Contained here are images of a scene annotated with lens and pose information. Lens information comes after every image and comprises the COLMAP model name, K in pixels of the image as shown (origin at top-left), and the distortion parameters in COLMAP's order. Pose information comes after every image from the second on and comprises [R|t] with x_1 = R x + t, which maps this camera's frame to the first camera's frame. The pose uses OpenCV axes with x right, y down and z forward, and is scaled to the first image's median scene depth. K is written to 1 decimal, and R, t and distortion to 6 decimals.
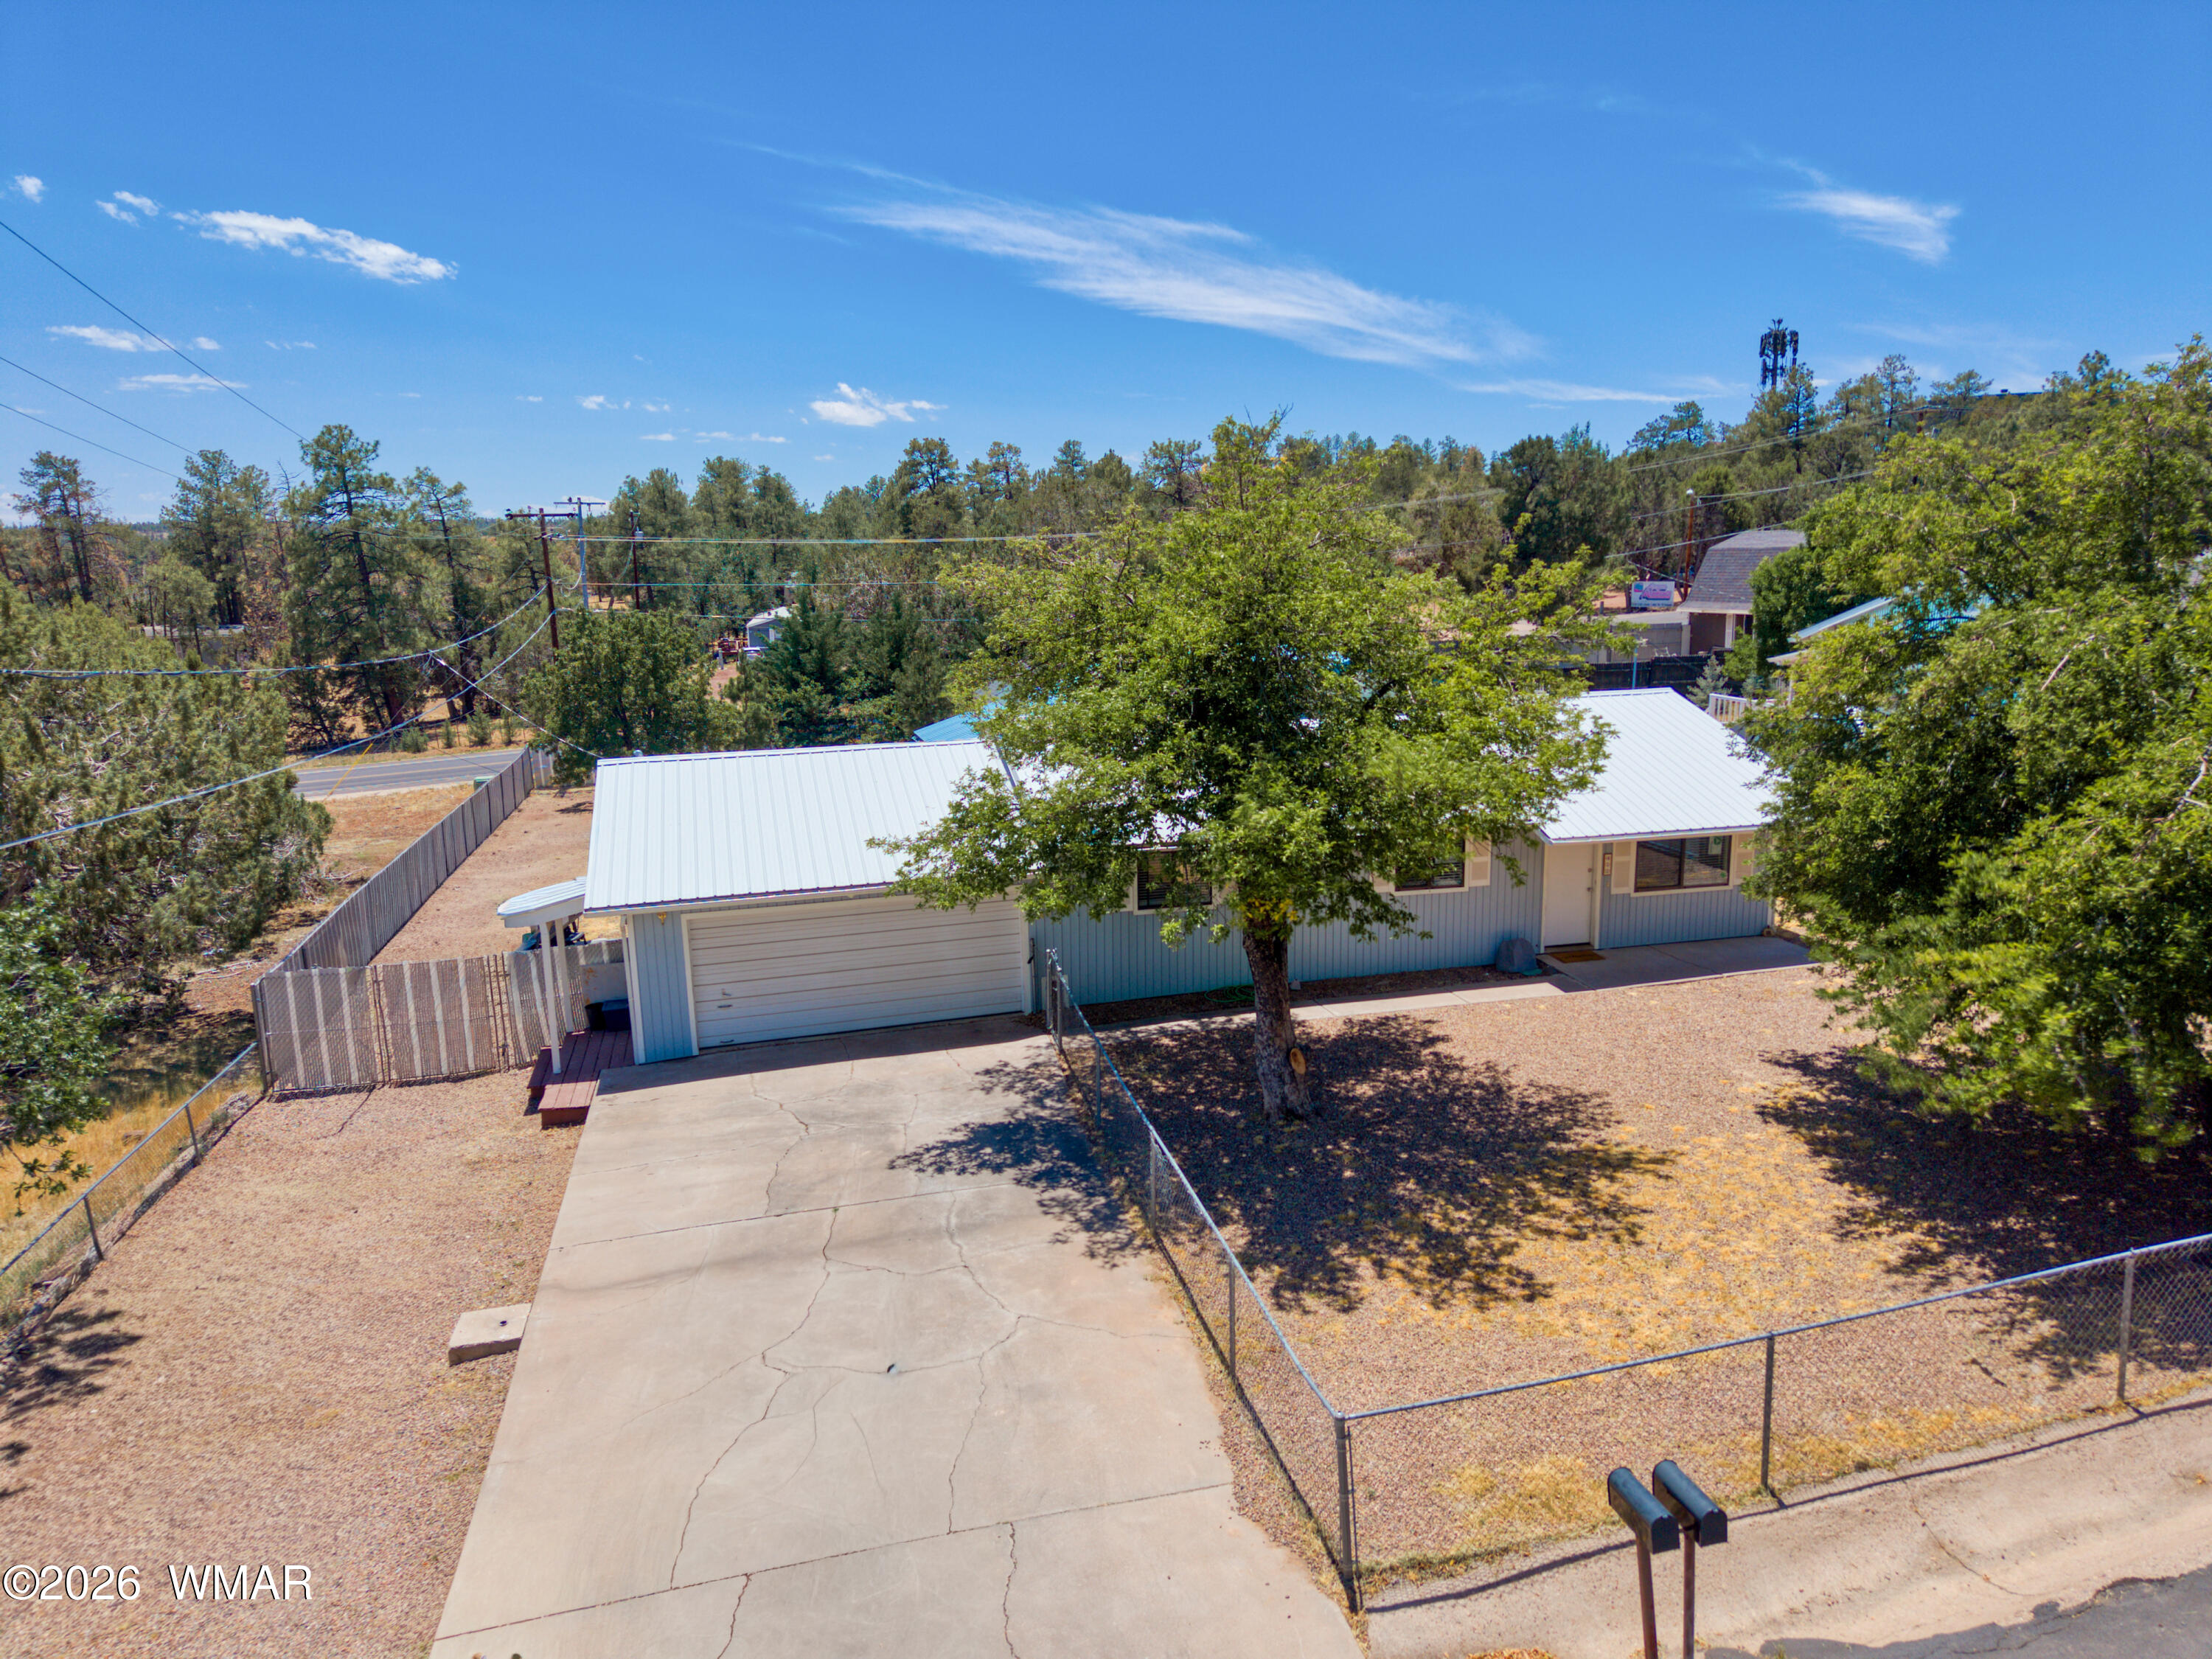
lens RADIAL K [[1562.9, 0, 1114.6], [0, 1562.9, 834.6], [0, 0, 1]] dist [0.002840, -0.007229]
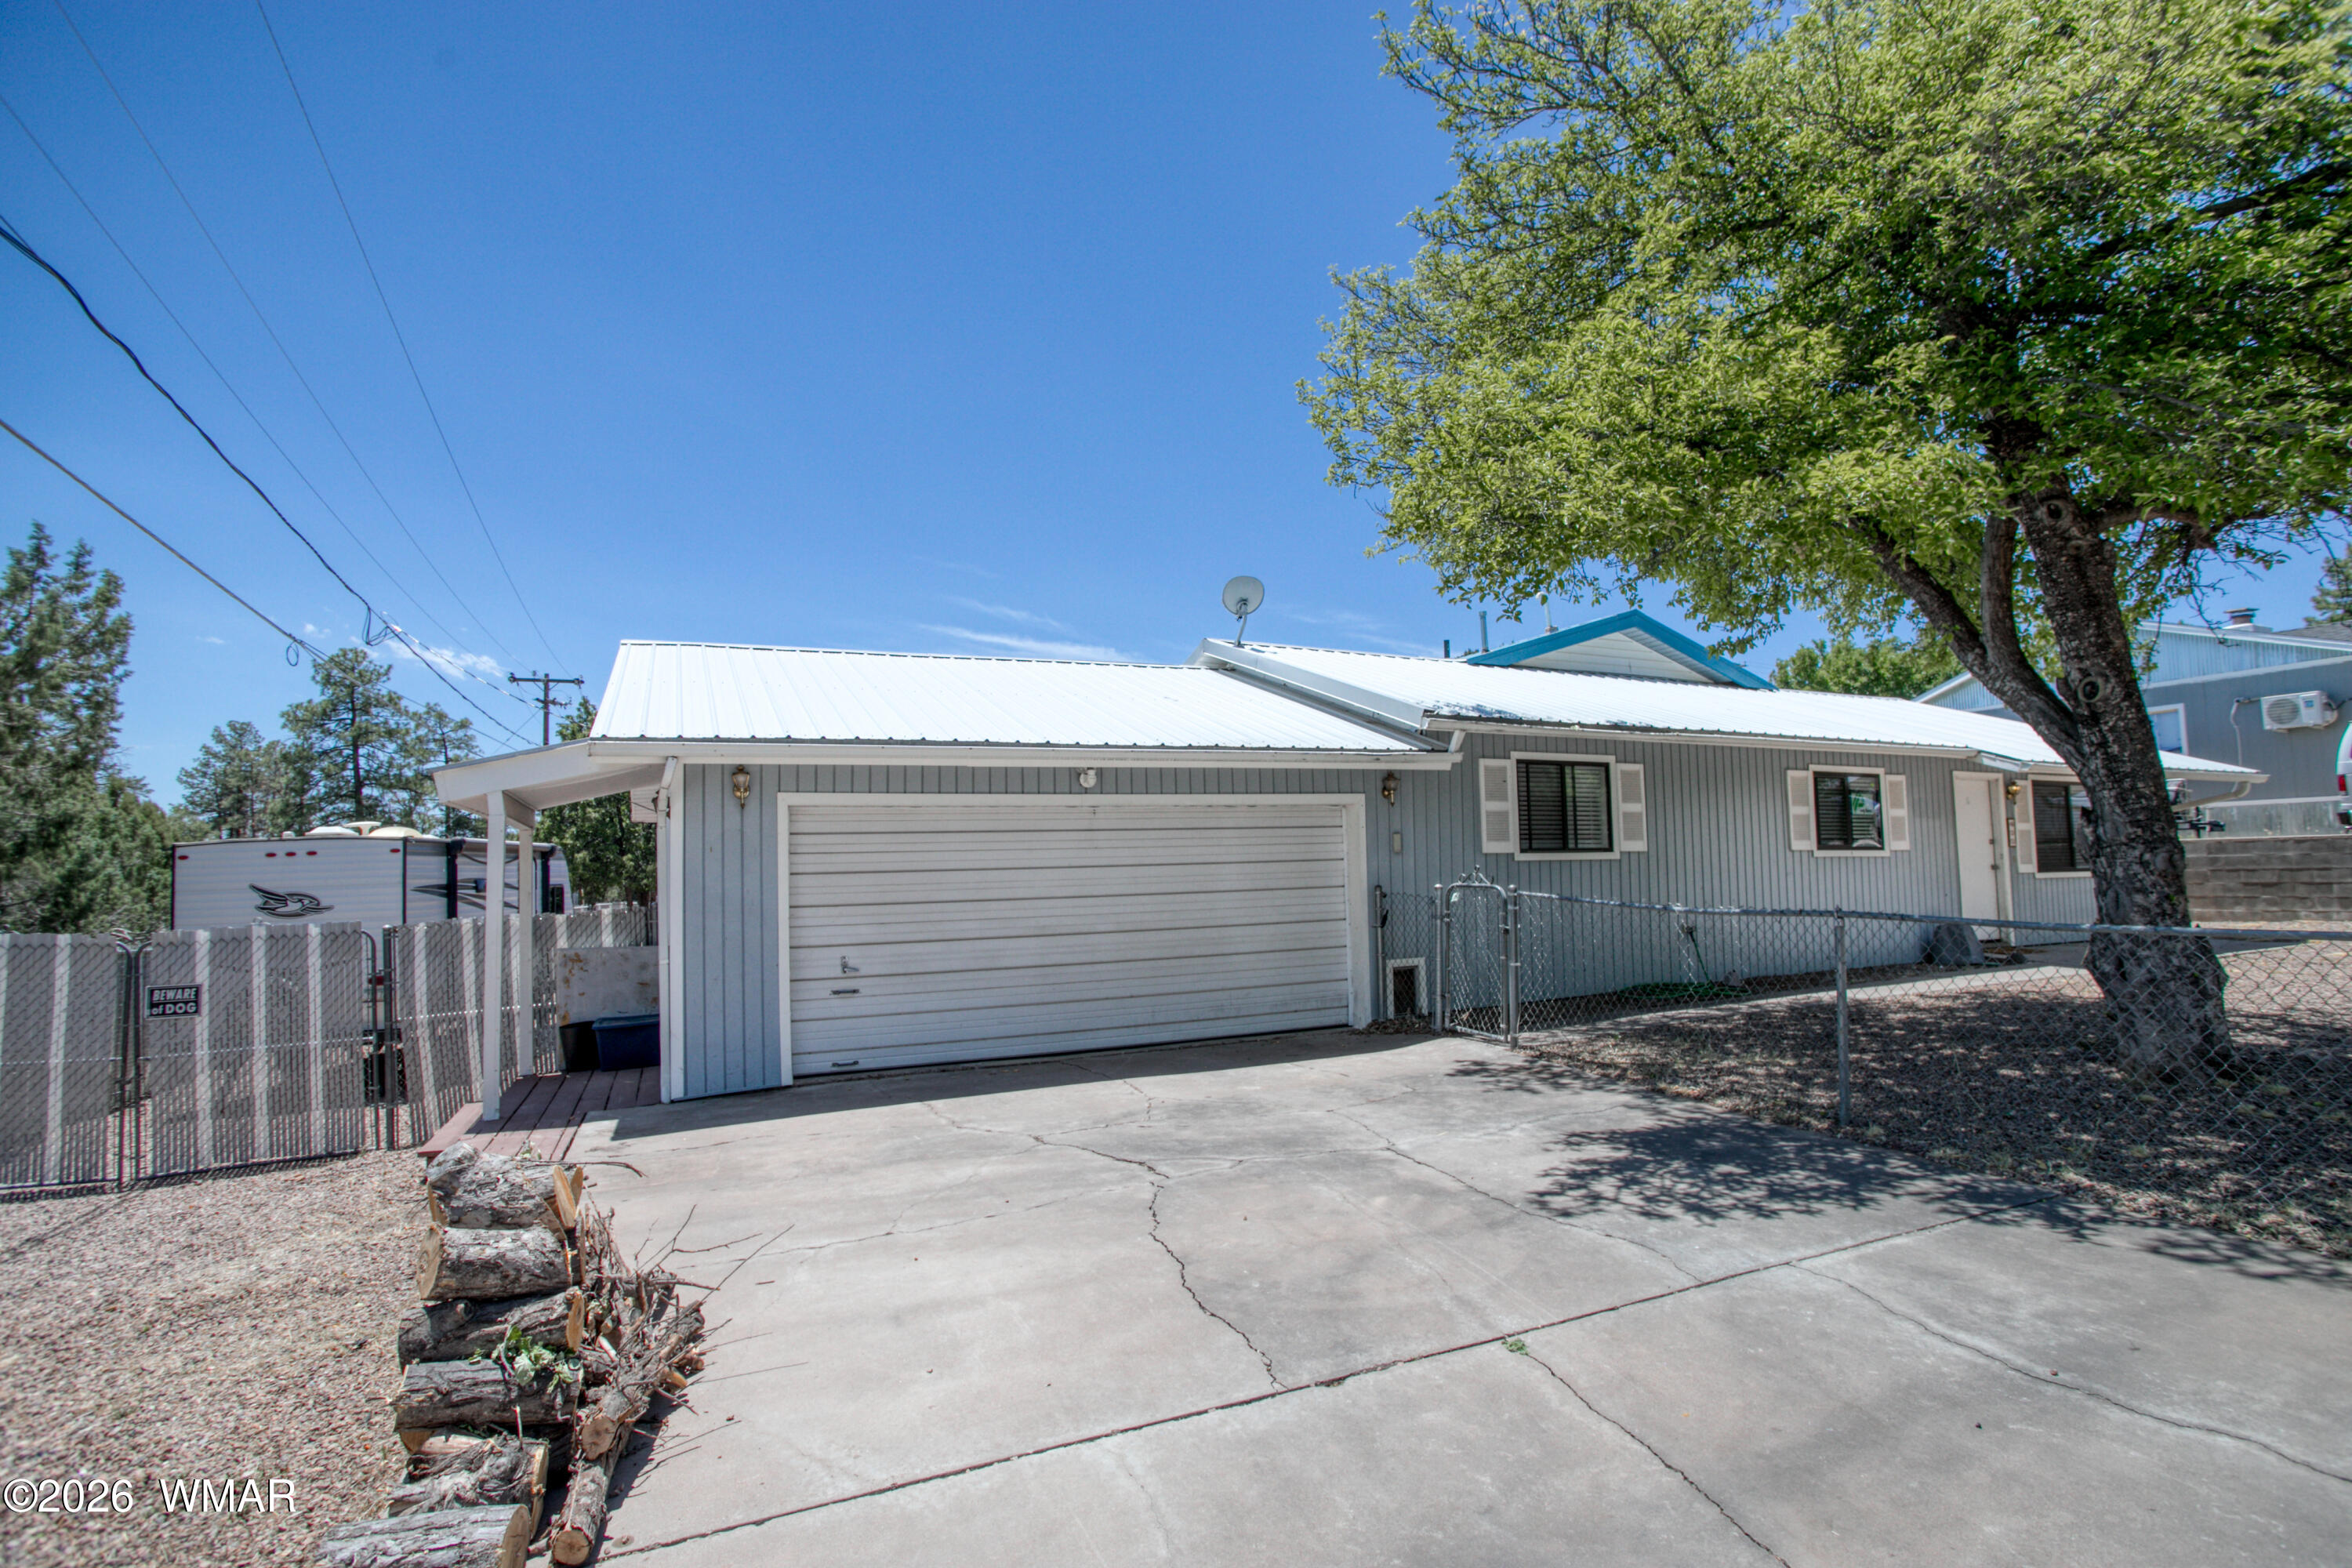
lens RADIAL K [[1183.7, 0, 1181.7], [0, 1183.7, 770.7], [0, 0, 1]] dist [-0.052688, 0.018044]
pose [[0.987387, 0.011076, 0.157940, -0.225964], [0.031587, 0.963716, -0.265056, 0.162876], [-0.155145, 0.266701, 0.951210, 0.662521]]
